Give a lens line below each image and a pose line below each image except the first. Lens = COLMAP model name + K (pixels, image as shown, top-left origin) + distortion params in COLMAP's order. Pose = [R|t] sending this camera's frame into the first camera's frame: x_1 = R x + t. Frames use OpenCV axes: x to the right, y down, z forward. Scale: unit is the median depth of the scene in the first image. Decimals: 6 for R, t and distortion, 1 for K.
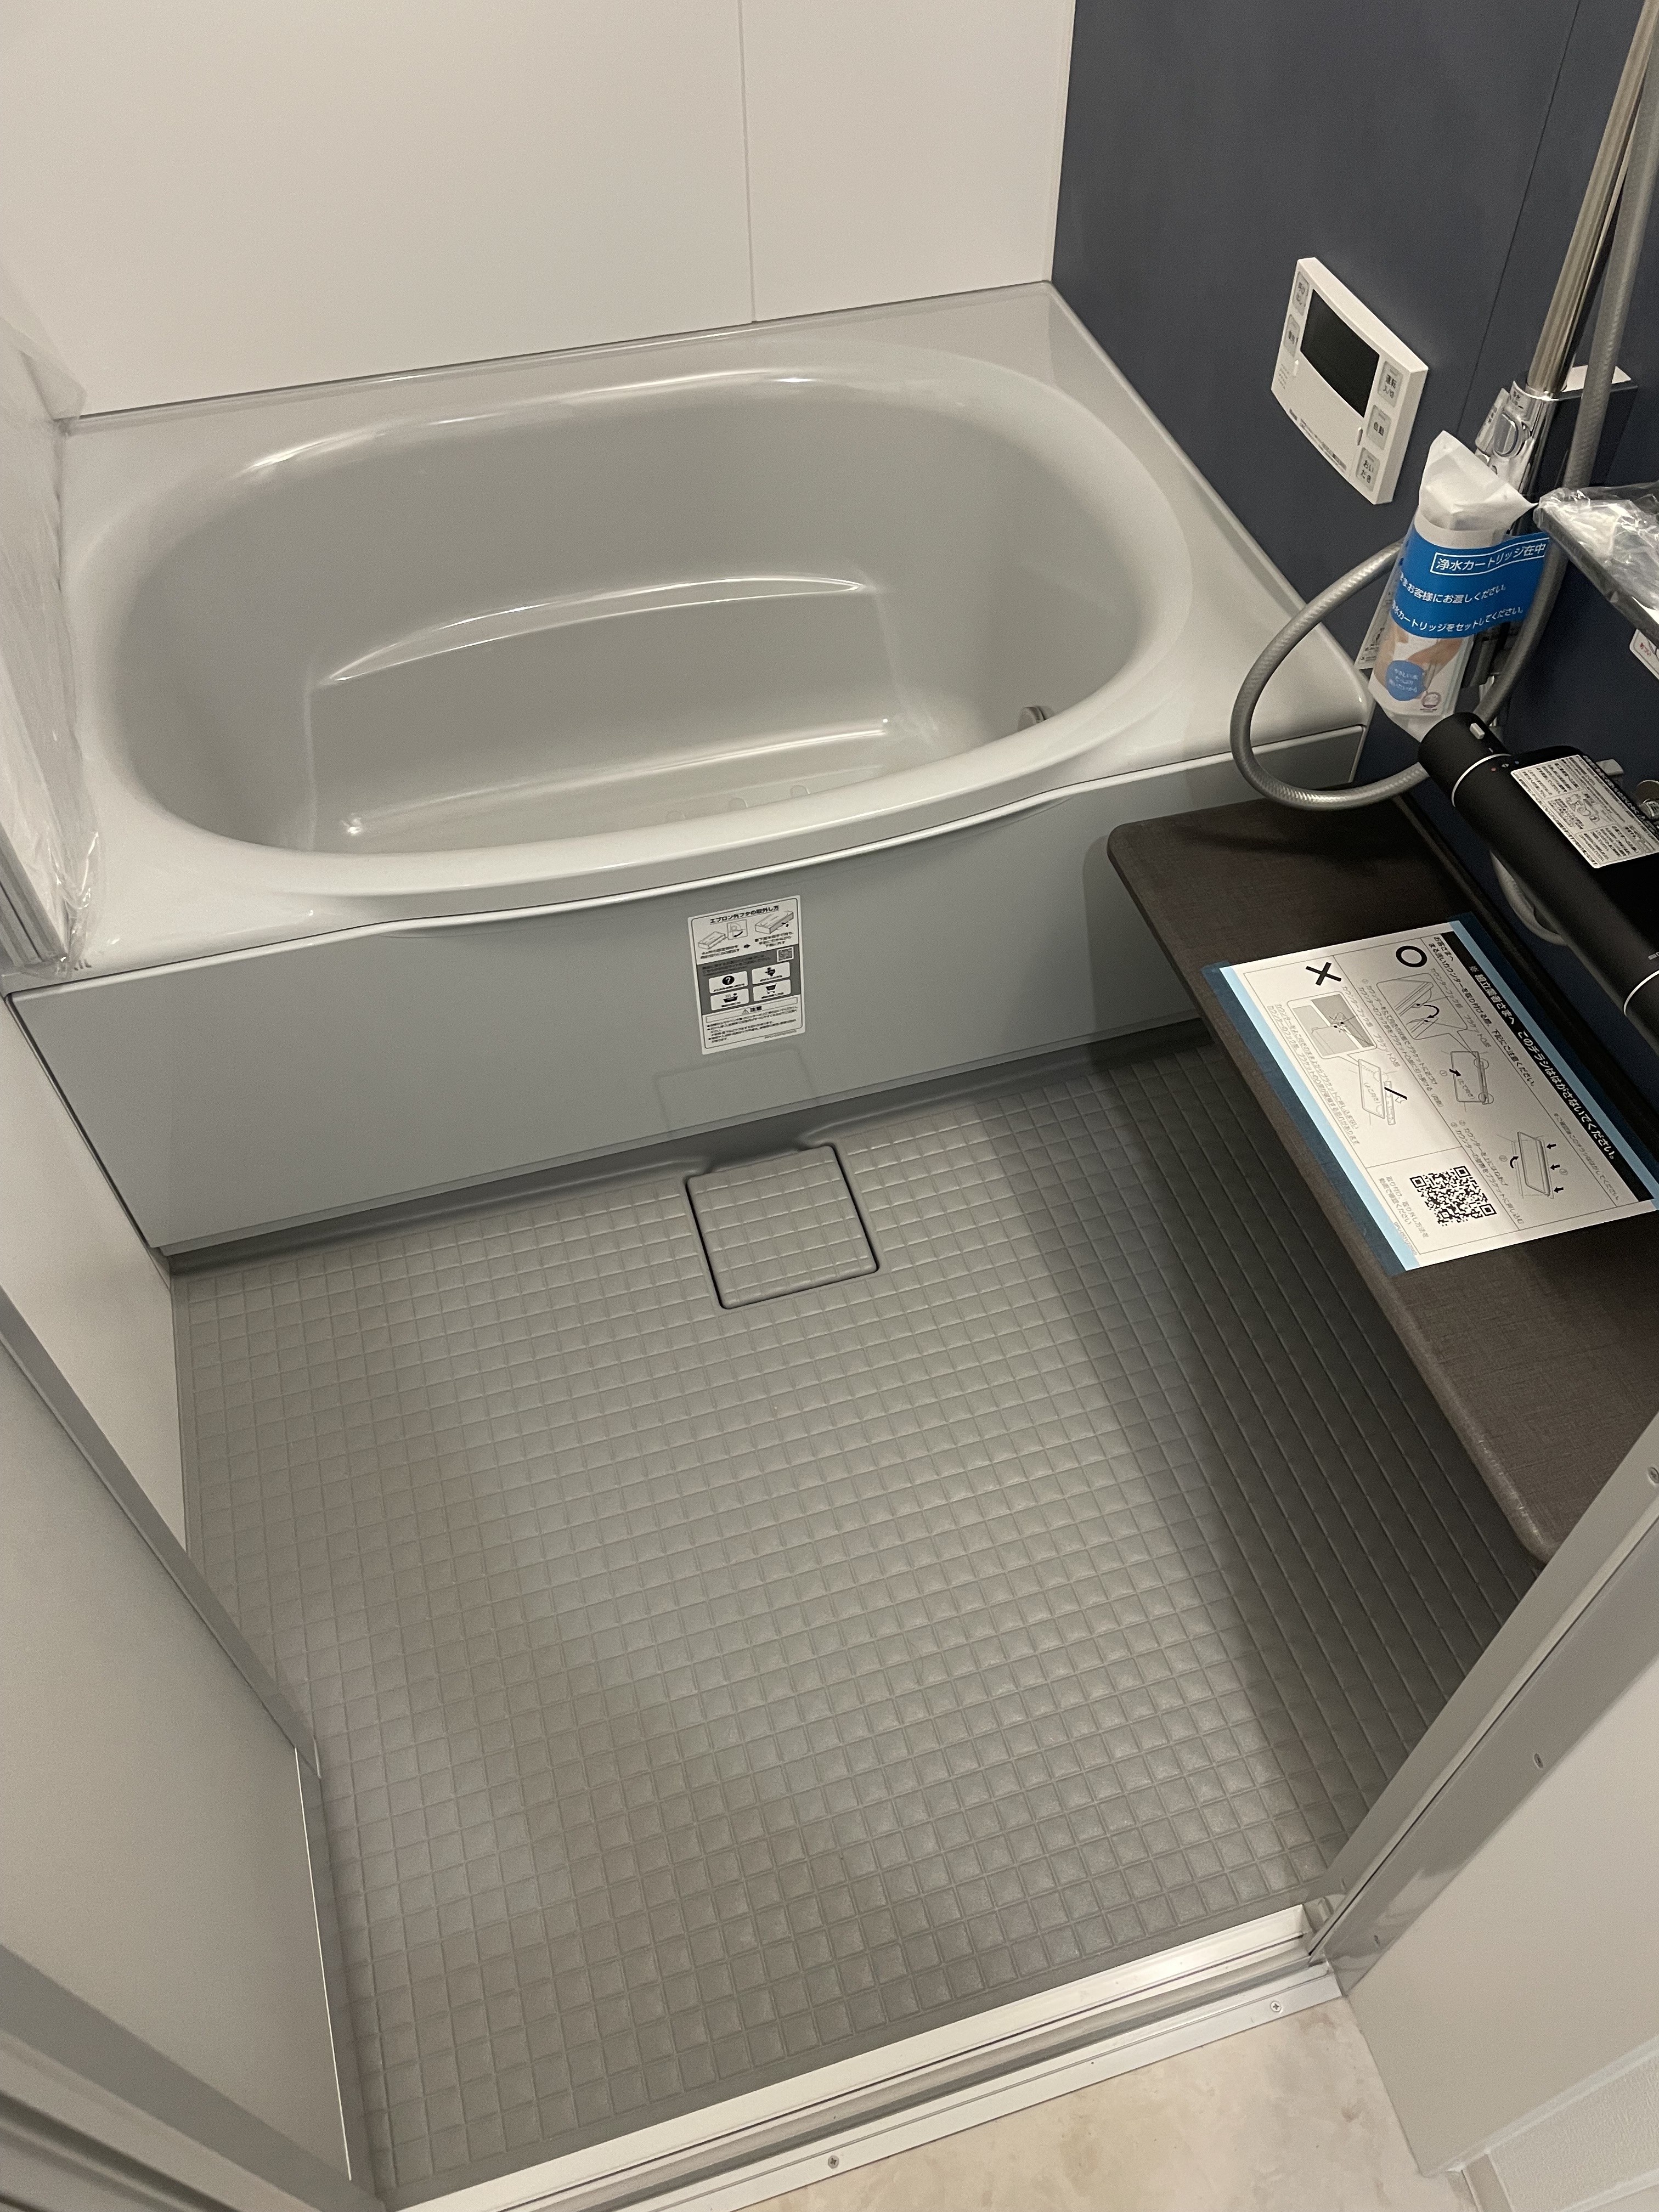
lens RADIAL K [[1677.4, 0, 849.2], [0, 1677.4, 1127.2], [0, 0, 1]] dist [0.074993, -0.110374]
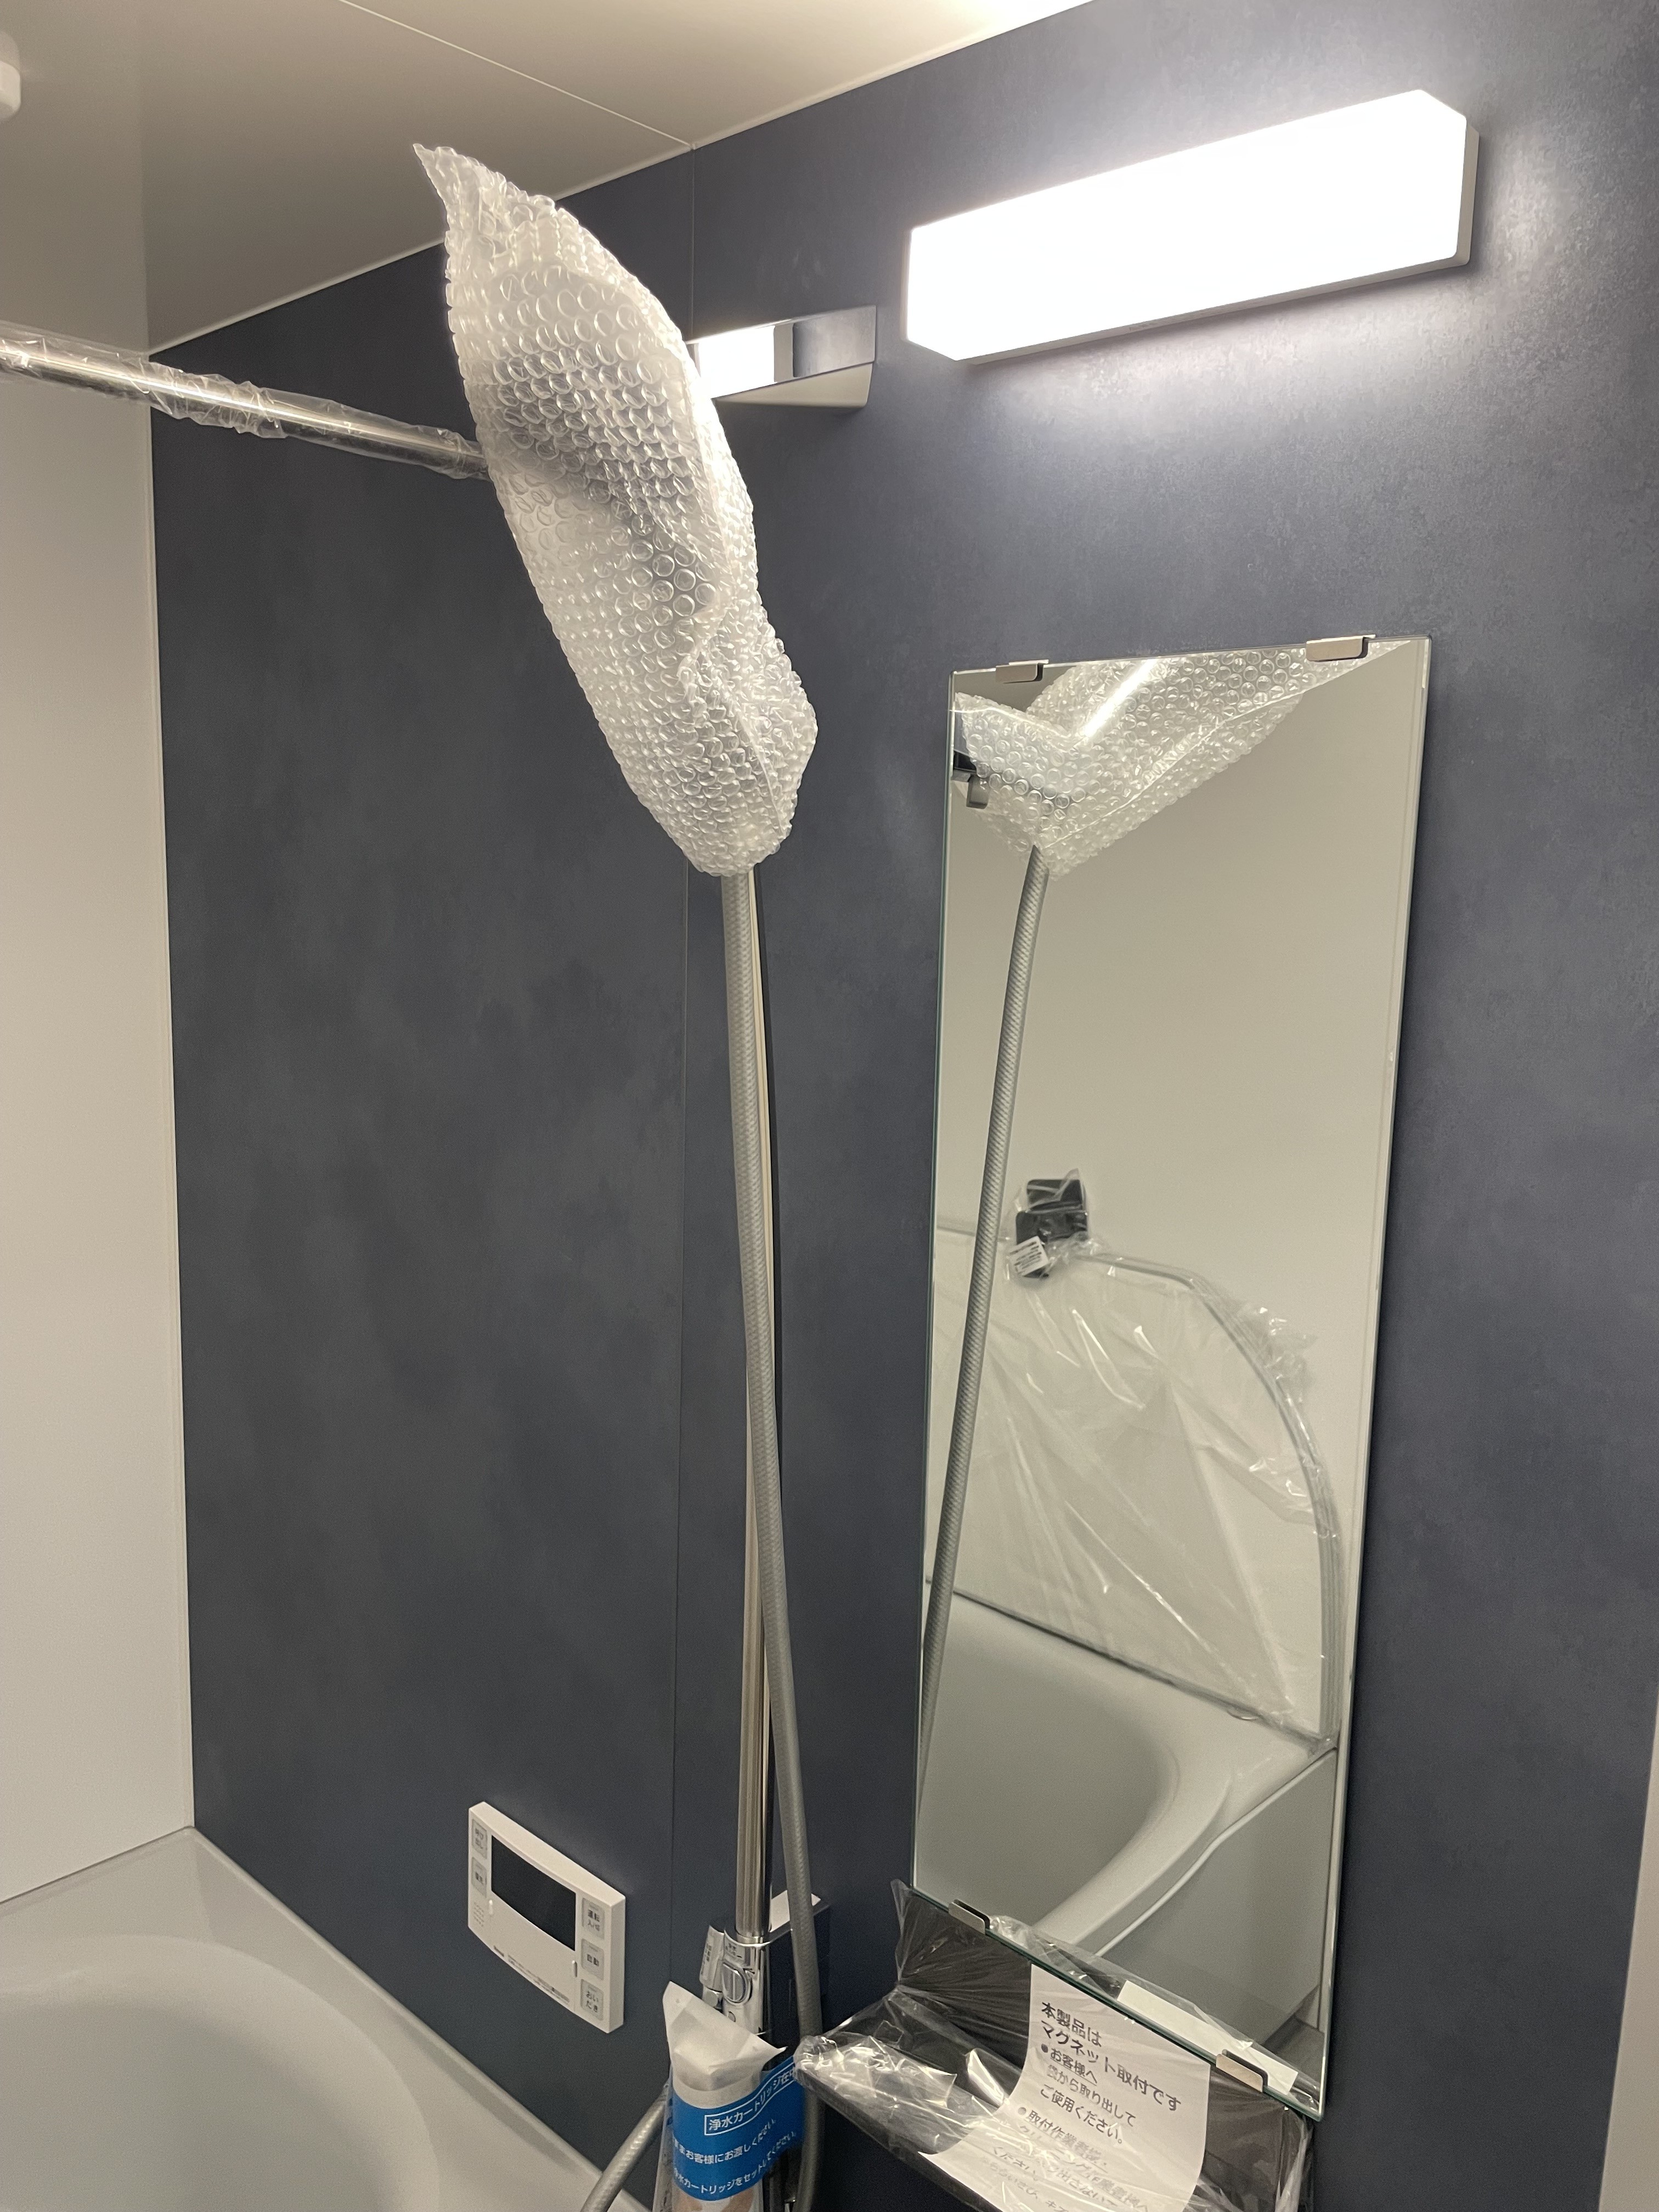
lens RADIAL K [[1677.4, 0, 849.2], [0, 1677.4, 1127.2], [0, 0, 1]] dist [0.074993, -0.110374]
pose [[0.862442, -0.046905, 0.503979, -0.042314], [0.372731, 0.732494, -0.569670, -0.136847], [-0.342441, 0.679156, 0.649216, -0.047032]]
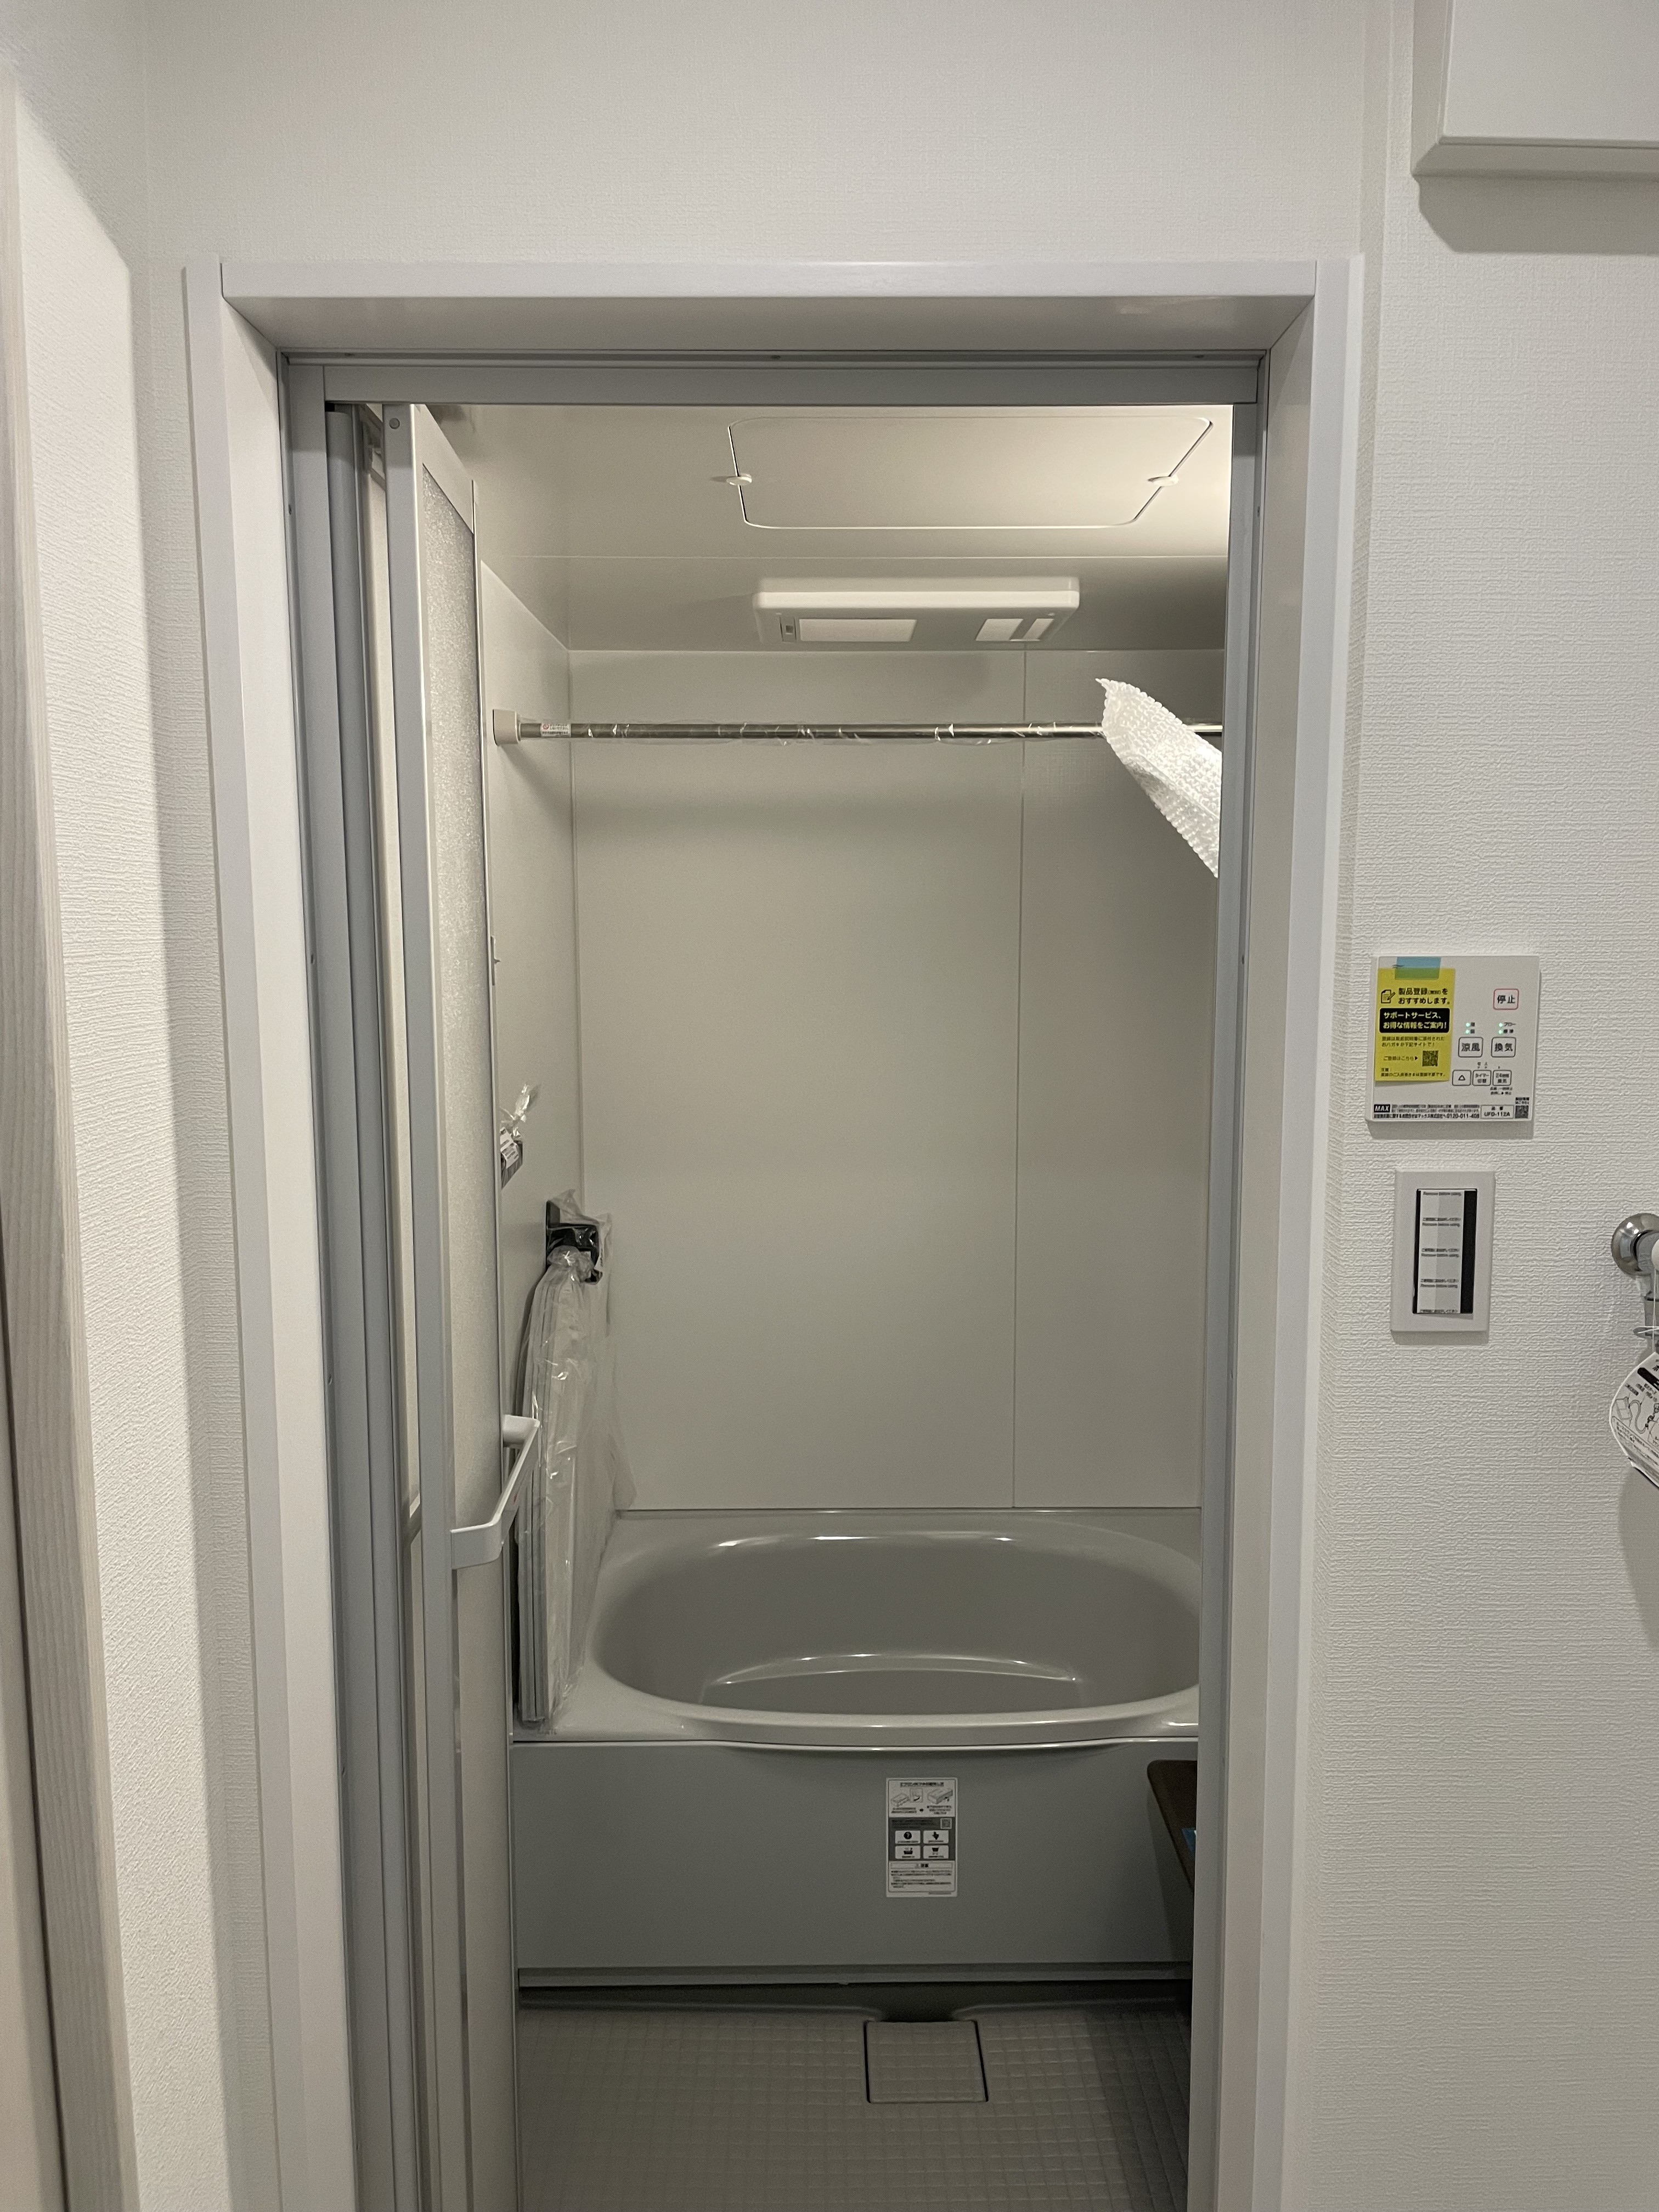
lens RADIAL K [[1677.4, 0, 849.2], [0, 1677.4, 1127.2], [0, 0, 1]] dist [0.074993, -0.110374]
pose [[0.963400, 0.031731, -0.266185, 0.291048], [-0.208395, 0.713243, -0.669221, 0.540004], [0.168619, 0.700199, 0.693750, -0.601638]]
